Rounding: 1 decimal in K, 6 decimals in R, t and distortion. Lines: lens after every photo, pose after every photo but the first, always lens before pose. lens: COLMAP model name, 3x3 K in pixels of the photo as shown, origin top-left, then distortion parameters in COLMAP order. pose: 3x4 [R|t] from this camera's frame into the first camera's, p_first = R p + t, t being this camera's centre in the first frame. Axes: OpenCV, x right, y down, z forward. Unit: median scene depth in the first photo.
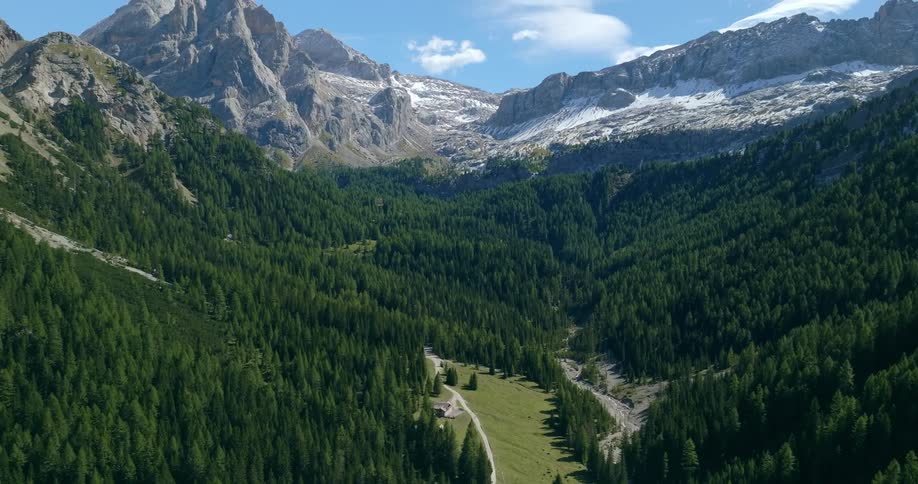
lens RADIAL K [[653.8, 0, 459.8], [0, 653.8, 240.5], [0, 0, 1]] dist [-0.007361, 0.018887]
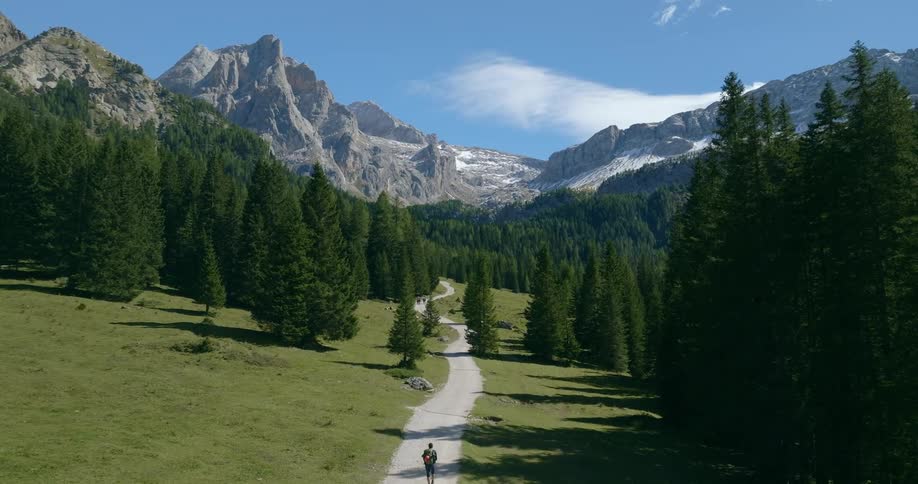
lens RADIAL K [[653.8, 0, 458.6], [0, 653.8, 242.3], [0, 0, 1]] dist [-0.007361, 0.018887]
pose [[0.995878, -0.018308, -0.088834, 0.018287], [0.004891, 0.988830, -0.148966, 0.066883], [0.090569, 0.147917, 0.984844, 0.084473]]
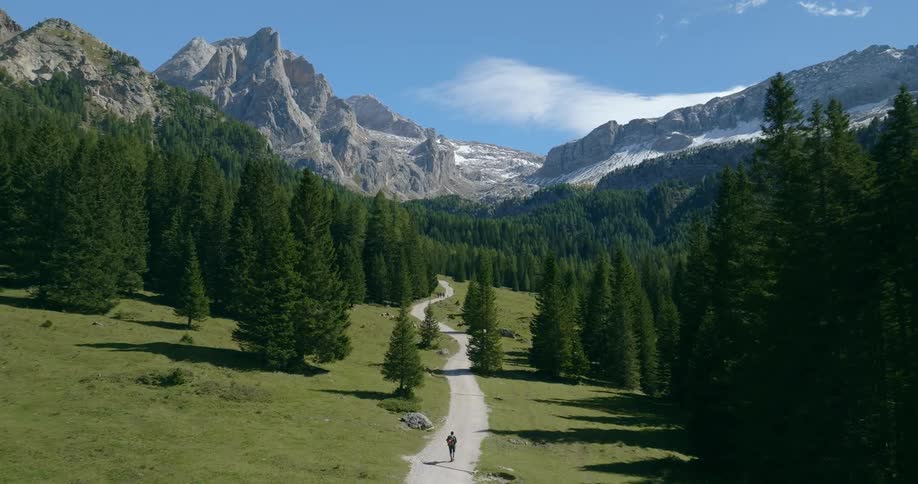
lens RADIAL K [[653.8, 0, 458.7], [0, 653.8, 242.1], [0, 0, 1]] dist [-0.007361, 0.018887]
pose [[0.996205, -0.012904, -0.086080, 0.017870], [0.000676, 0.990067, -0.140594, 0.065655], [0.087040, 0.140002, 0.986318, 0.087056]]
